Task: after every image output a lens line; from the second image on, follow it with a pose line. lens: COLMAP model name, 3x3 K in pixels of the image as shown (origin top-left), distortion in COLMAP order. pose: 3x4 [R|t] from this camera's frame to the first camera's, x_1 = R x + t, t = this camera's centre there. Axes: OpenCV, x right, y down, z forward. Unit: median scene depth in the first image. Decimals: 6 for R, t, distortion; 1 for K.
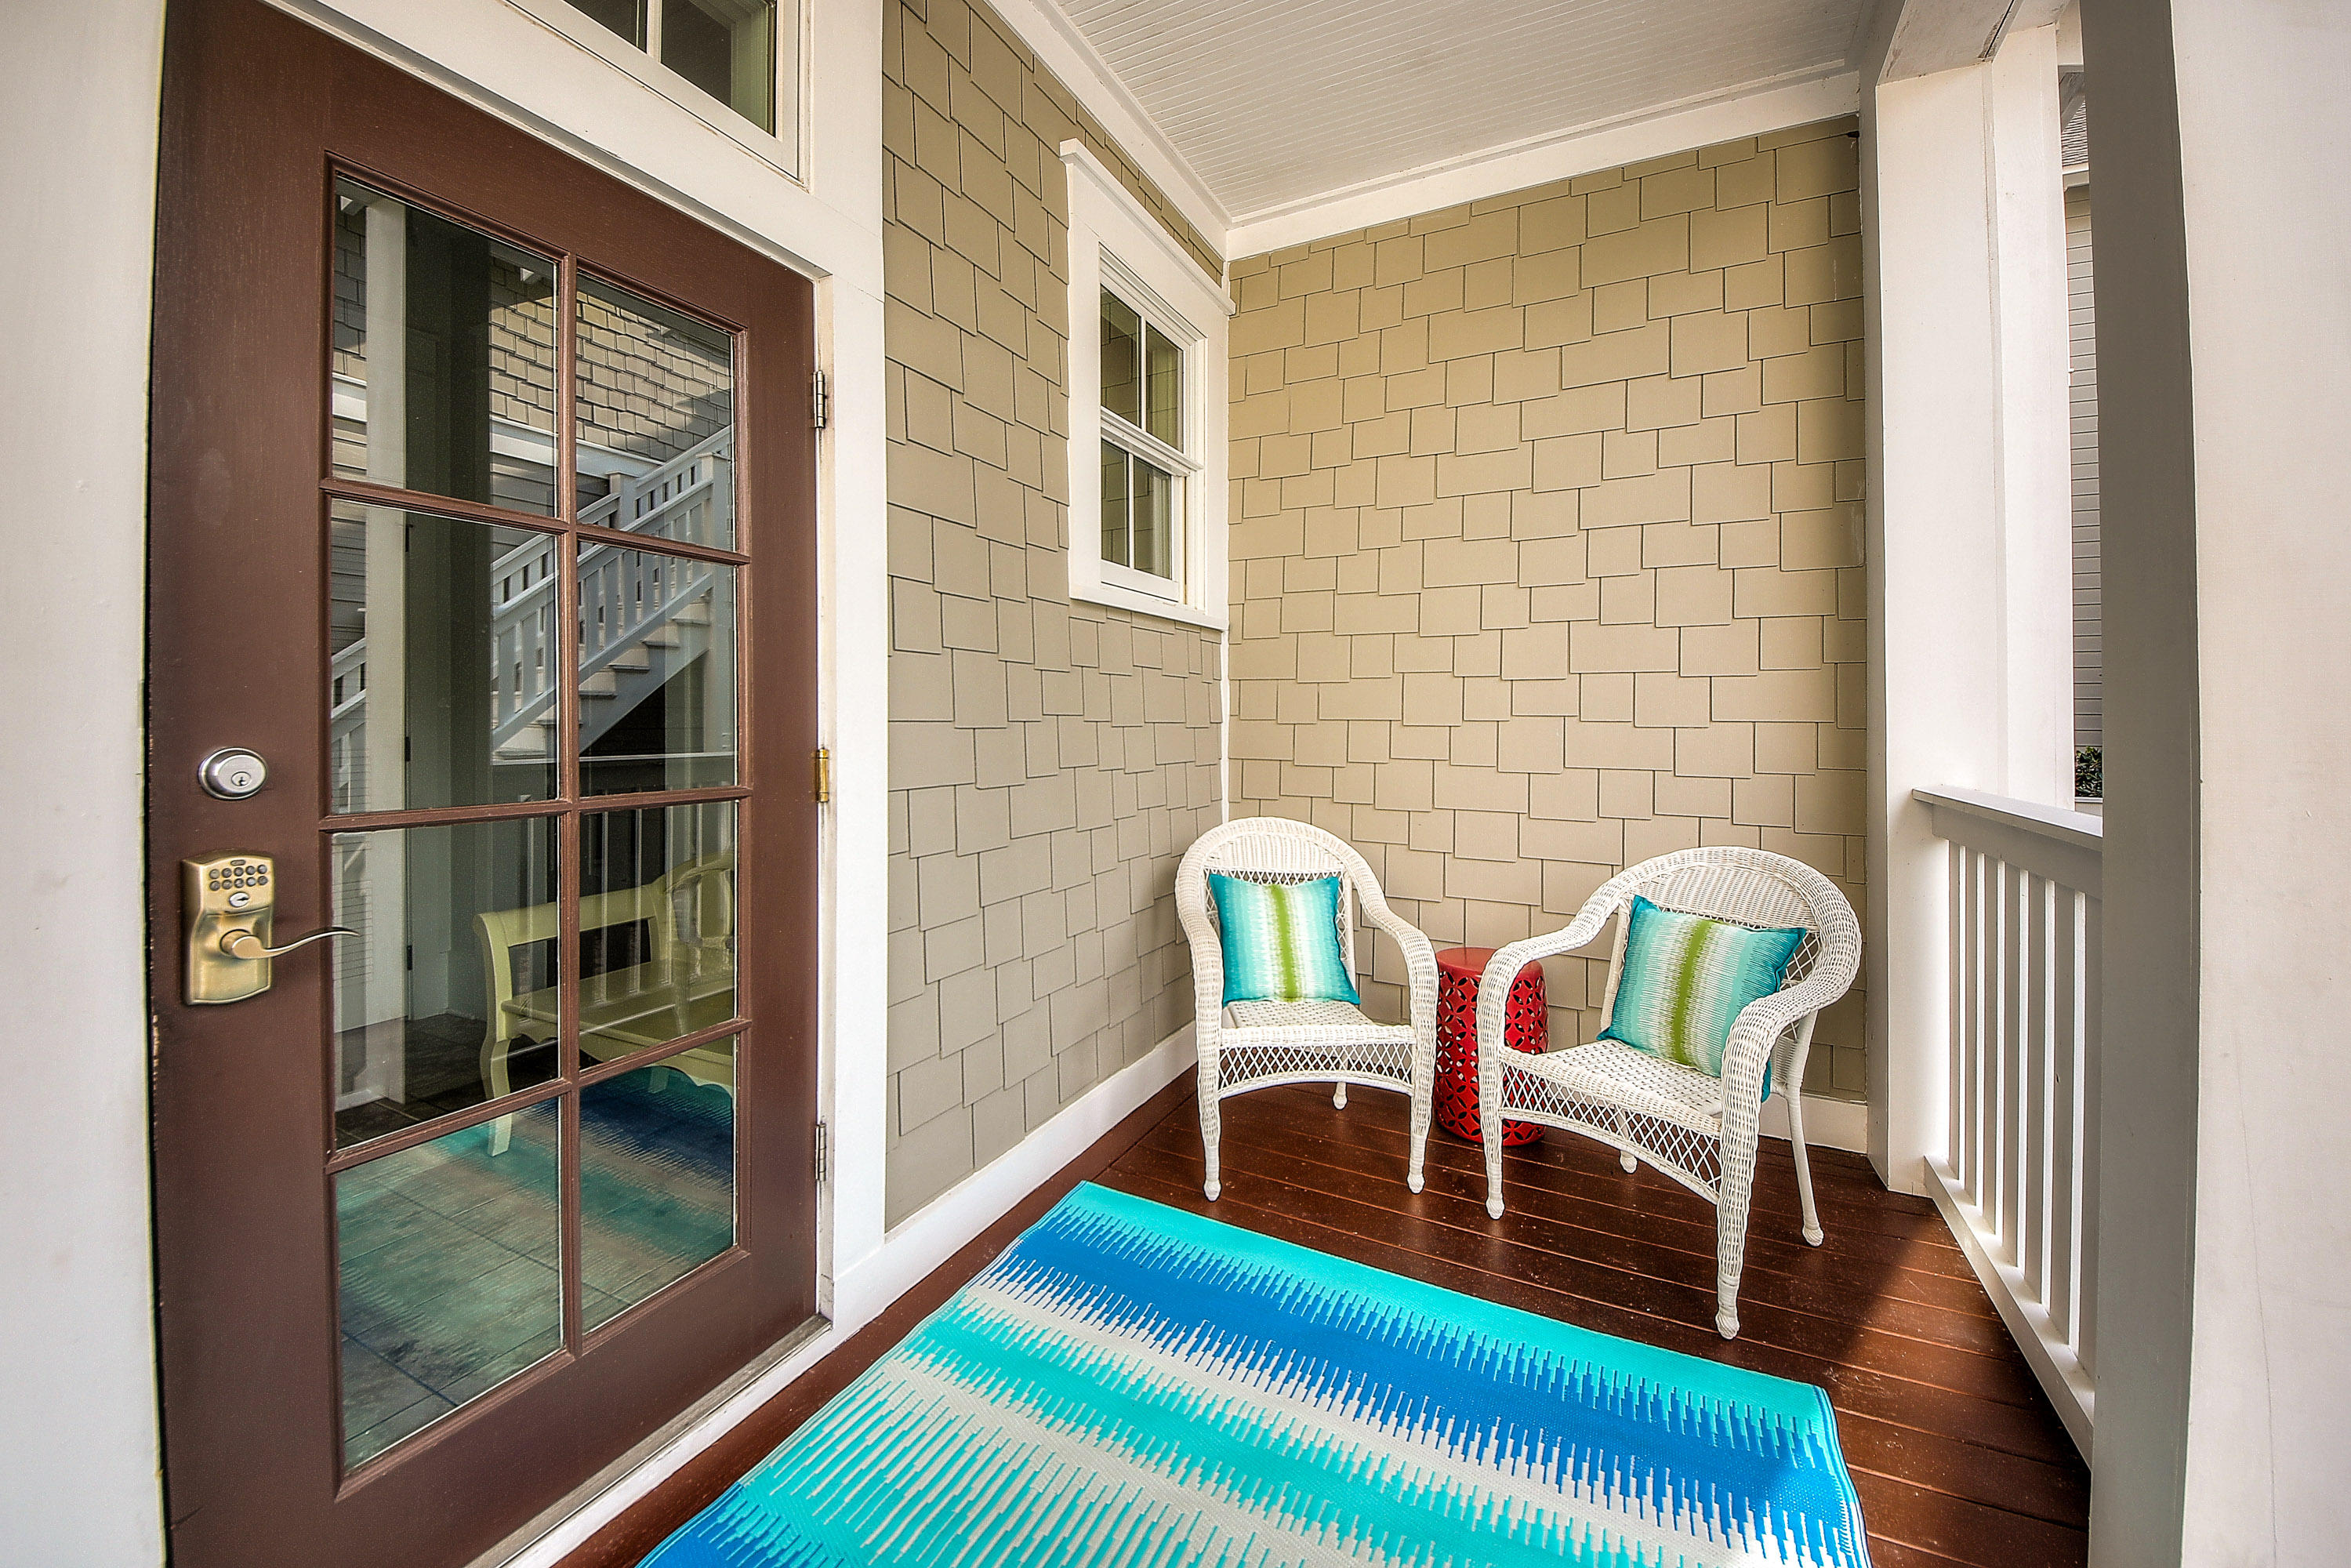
lens RADIAL K [[917.0, 0, 1167.3], [0, 917.0, 724.9], [0, 0, 1]] dist [-0.001320, -0.007027]
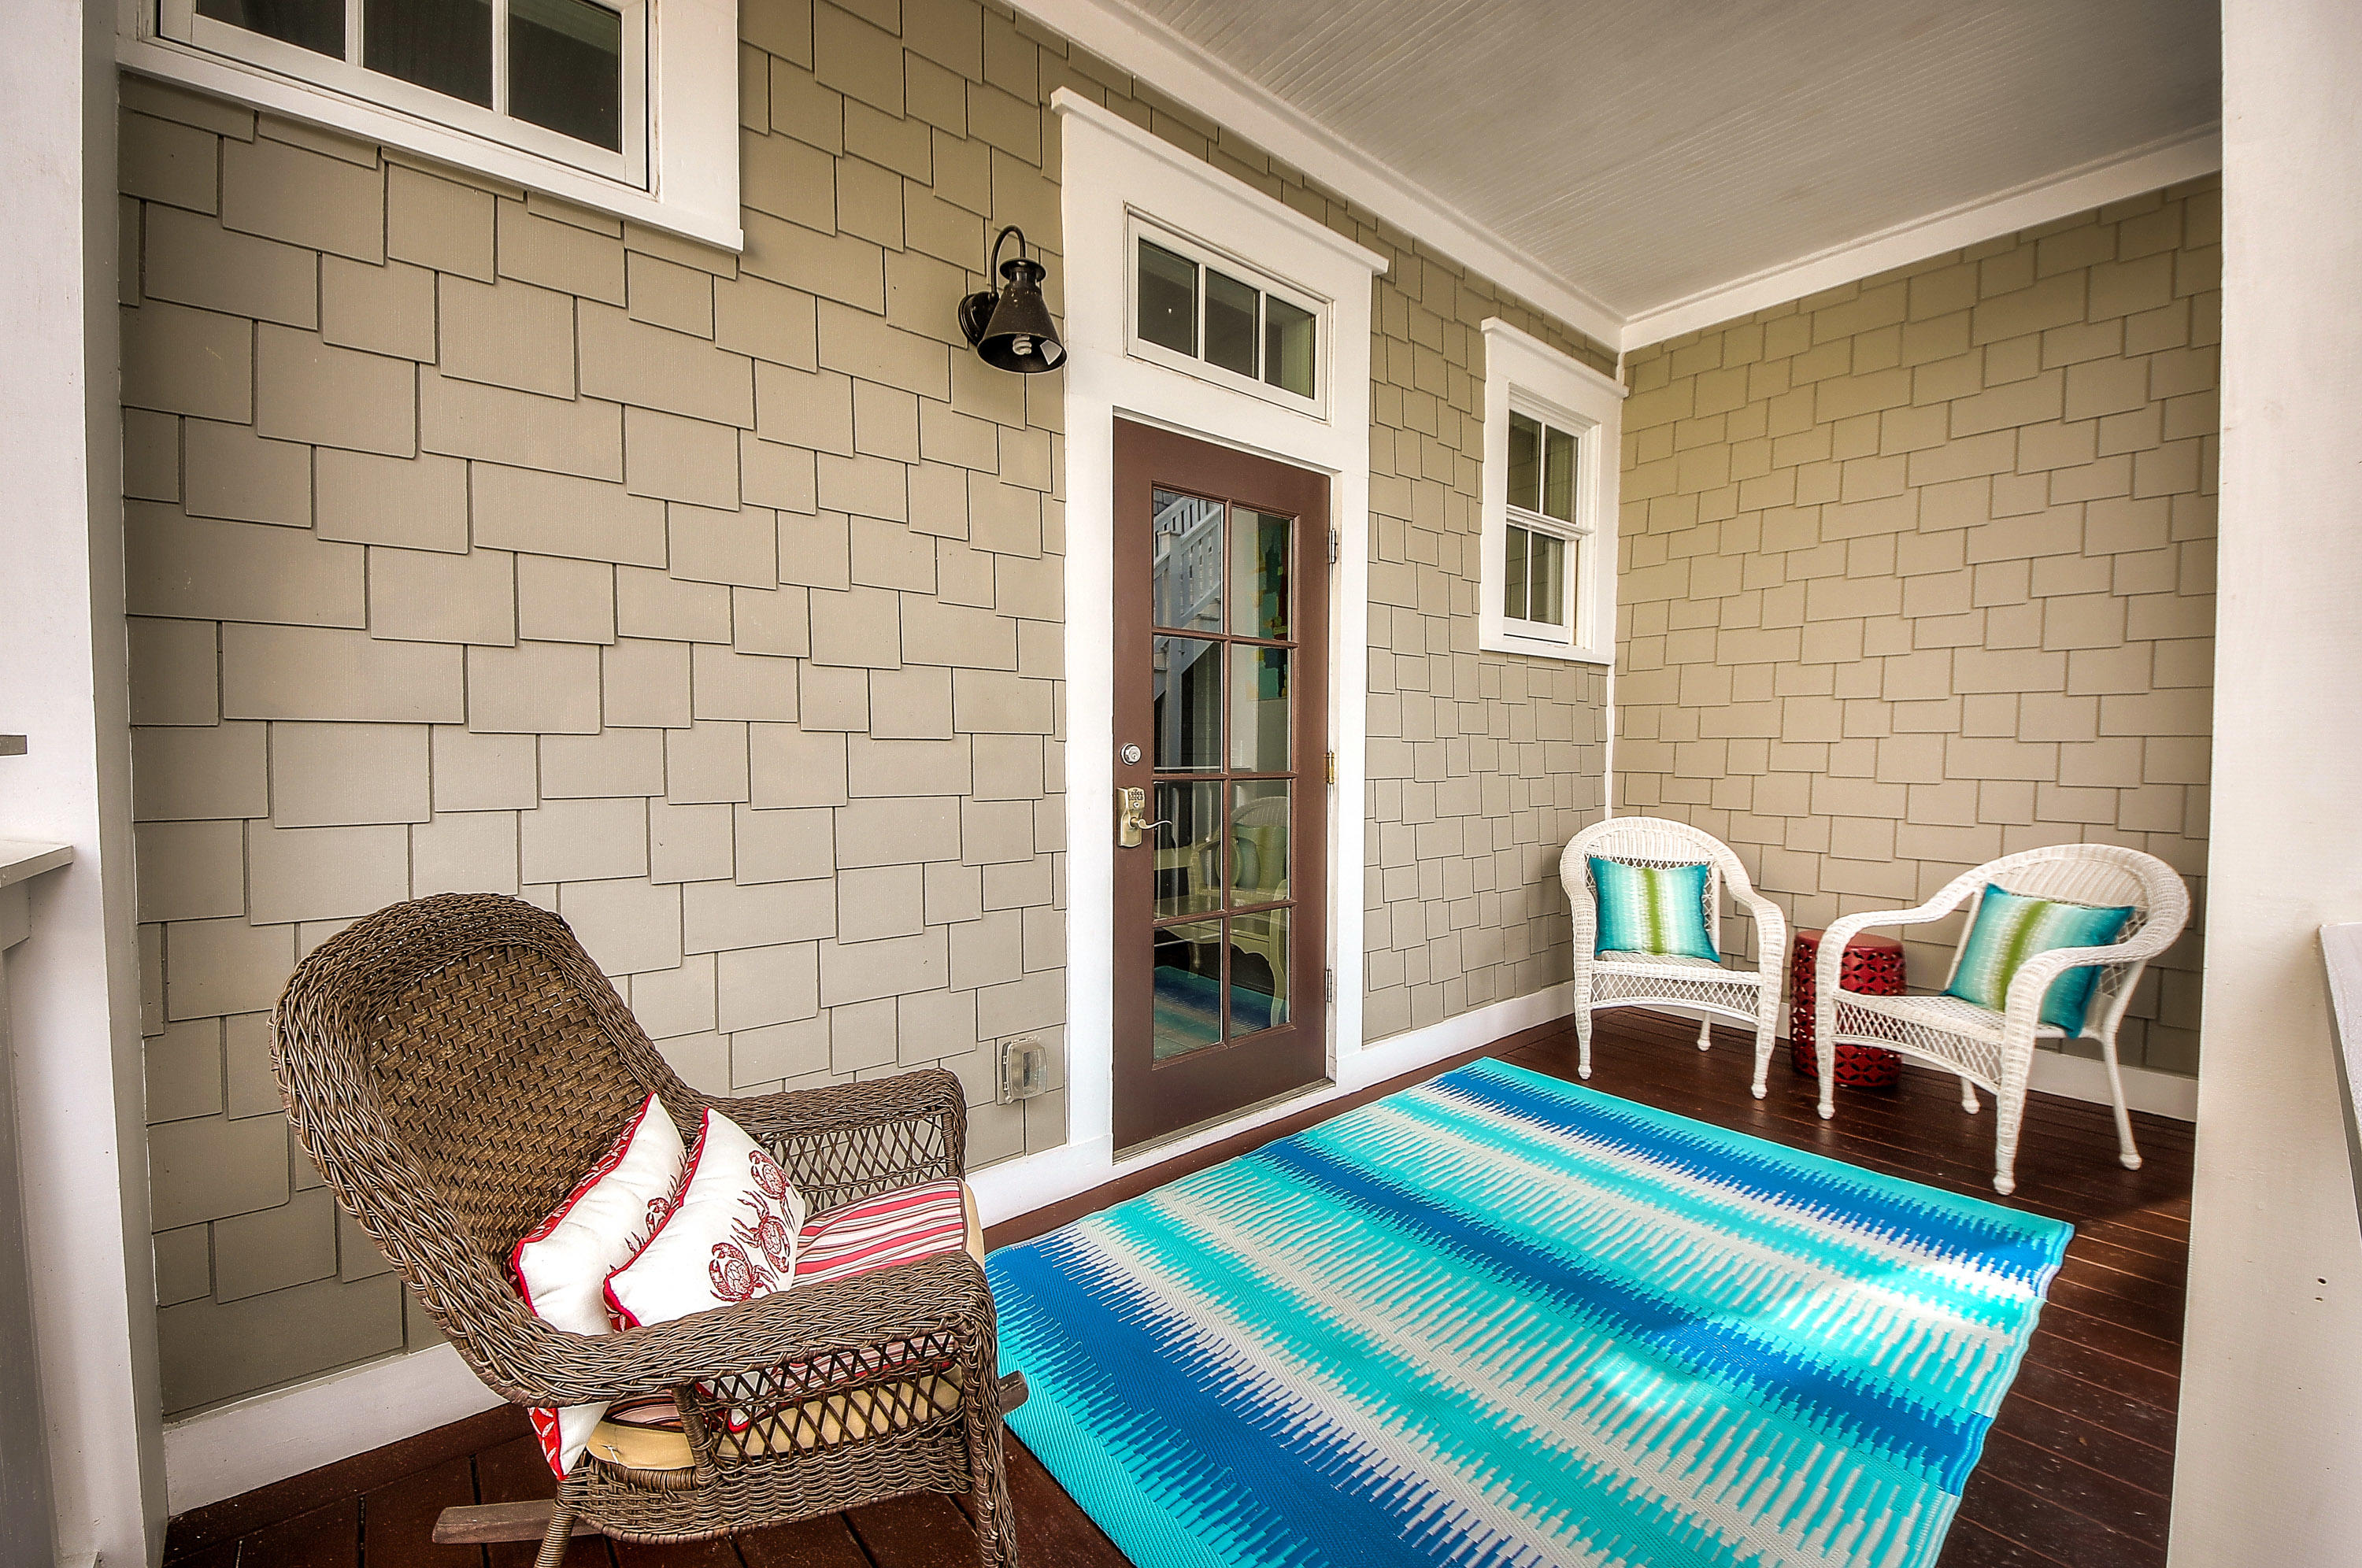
lens RADIAL K [[935.1, 0, 1146.1], [0, 935.1, 788.8], [0, 0, 1]] dist [0.052601, -0.037517]
pose [[0.914879, 0.018394, -0.403308, 0.009842], [-0.003867, 0.999315, 0.036805, 0.020427], [0.403709, -0.032112, 0.914324, -0.484938]]
